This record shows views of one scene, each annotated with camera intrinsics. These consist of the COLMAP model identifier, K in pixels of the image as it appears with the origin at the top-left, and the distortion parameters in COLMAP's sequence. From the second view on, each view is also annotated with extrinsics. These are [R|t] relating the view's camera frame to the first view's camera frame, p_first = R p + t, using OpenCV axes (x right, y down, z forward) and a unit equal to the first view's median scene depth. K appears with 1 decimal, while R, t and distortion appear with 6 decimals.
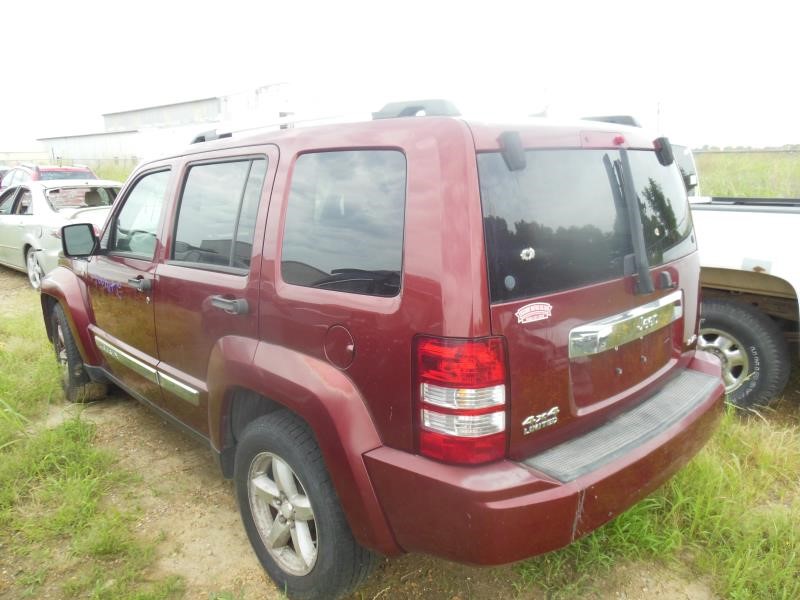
lens RADIAL K [[585.2, 0, 400.7], [0, 585.2, 298.6], [0, 0, 1]] dist [-0.021787, 0.027340]
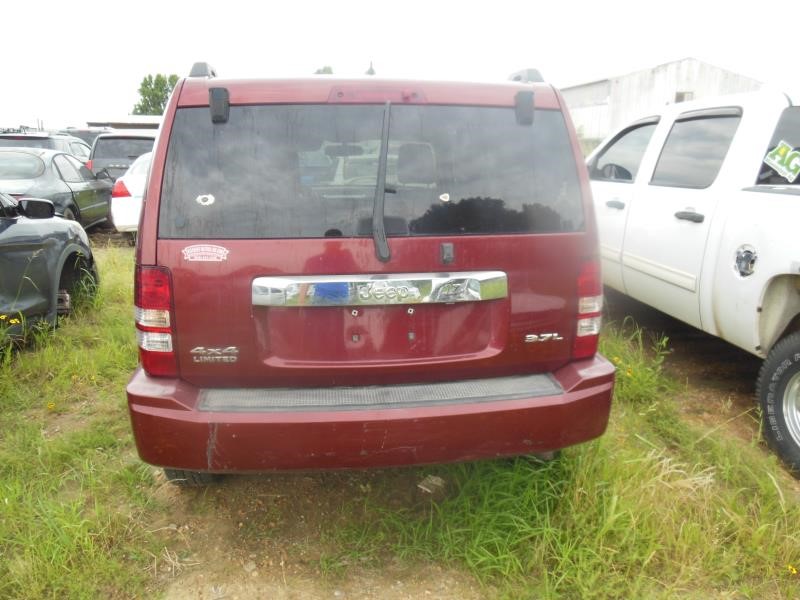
lens RADIAL K [[585.2, 0, 398.3], [0, 585.2, 300.7], [0, 0, 1]] dist [-0.021787, 0.027340]
pose [[0.822187, 0.162562, -0.545511, 1.124147], [-0.145722, 0.986527, 0.074356, -0.022714], [0.550249, 0.018359, 0.834798, 0.281342]]
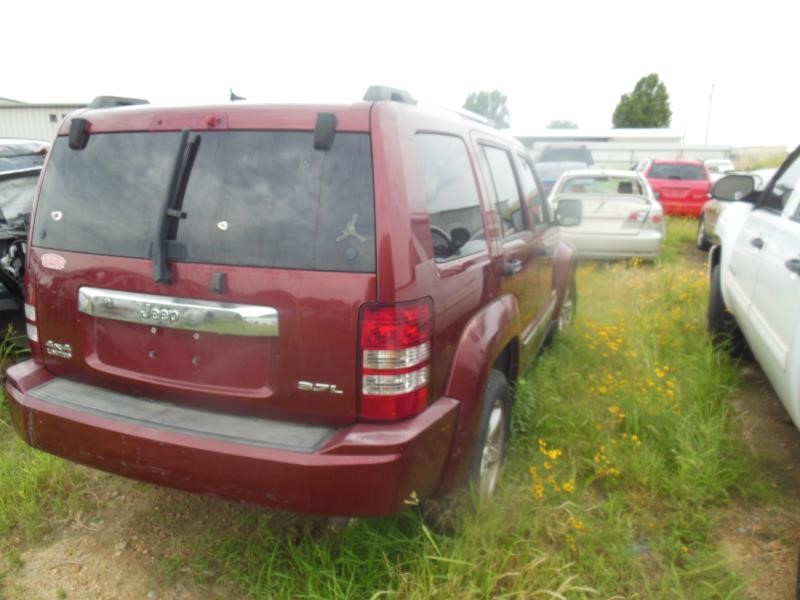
lens RADIAL K [[585.2, 0, 403.4], [0, 585.2, 301.0], [0, 0, 1]] dist [-0.021787, 0.027340]
pose [[0.468198, 0.228791, -0.853490, 1.670799], [-0.220378, 0.965610, 0.137954, -0.234246], [0.855701, 0.123500, 0.502517, 1.015739]]
